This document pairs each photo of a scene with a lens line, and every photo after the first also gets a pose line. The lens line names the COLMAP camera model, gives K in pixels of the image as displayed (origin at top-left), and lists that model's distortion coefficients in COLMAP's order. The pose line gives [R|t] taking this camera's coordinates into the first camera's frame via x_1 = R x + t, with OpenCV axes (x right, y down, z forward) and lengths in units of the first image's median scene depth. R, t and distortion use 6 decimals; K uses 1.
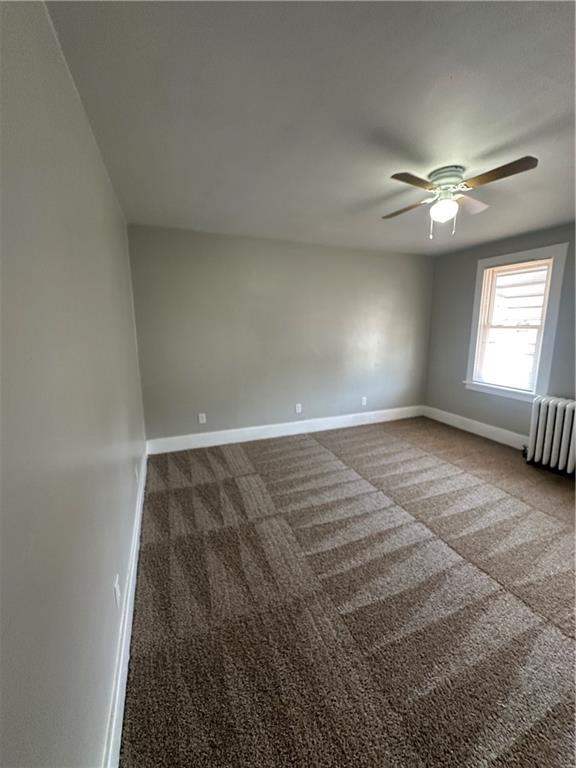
lens RADIAL K [[306.2, 0, 286.3], [0, 306.2, 382.3], [0, 0, 1]] dist [-0.003632, 0.001126]
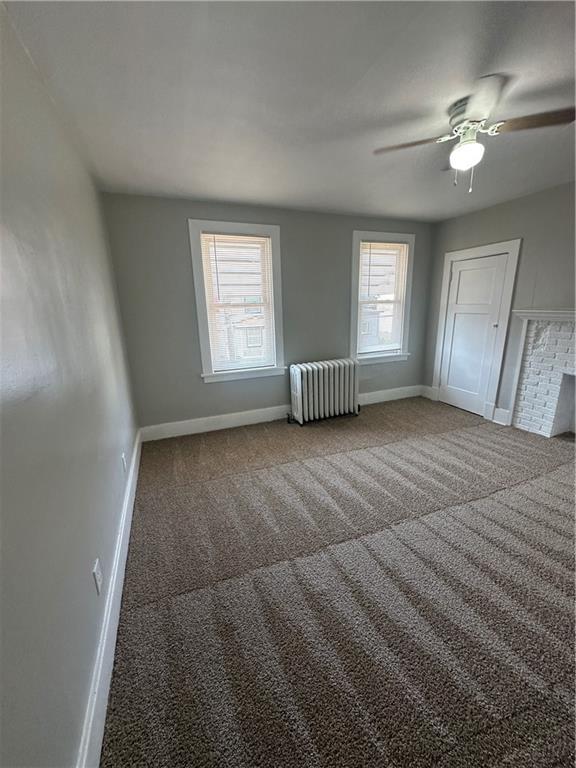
lens RADIAL K [[306.2, 0, 288.5], [0, 306.2, 383.9], [0, 0, 1]] dist [-0.003632, 0.001126]
pose [[-0.002178, -0.252882, 0.967495, -0.272247], [0.204432, 0.946952, 0.247972, -0.175291], [-0.978878, 0.198327, 0.049635, 0.961050]]
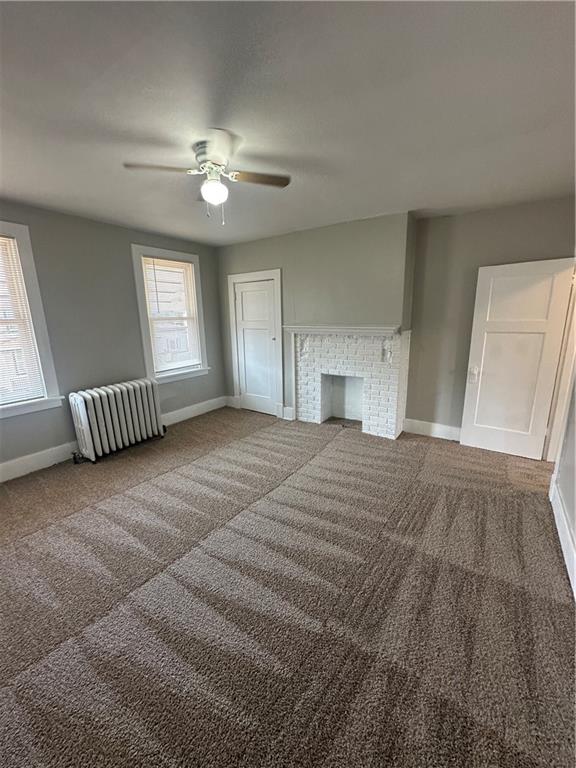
lens RADIAL K [[306.2, 0, 287.9], [0, 306.2, 384.7], [0, 0, 1]] dist [-0.003632, 0.001126]
pose [[-0.559990, -0.173647, 0.810097, -0.290598], [0.166265, 0.934343, 0.315212, -0.168627], [-0.811644, 0.311207, -0.494352, 0.905151]]
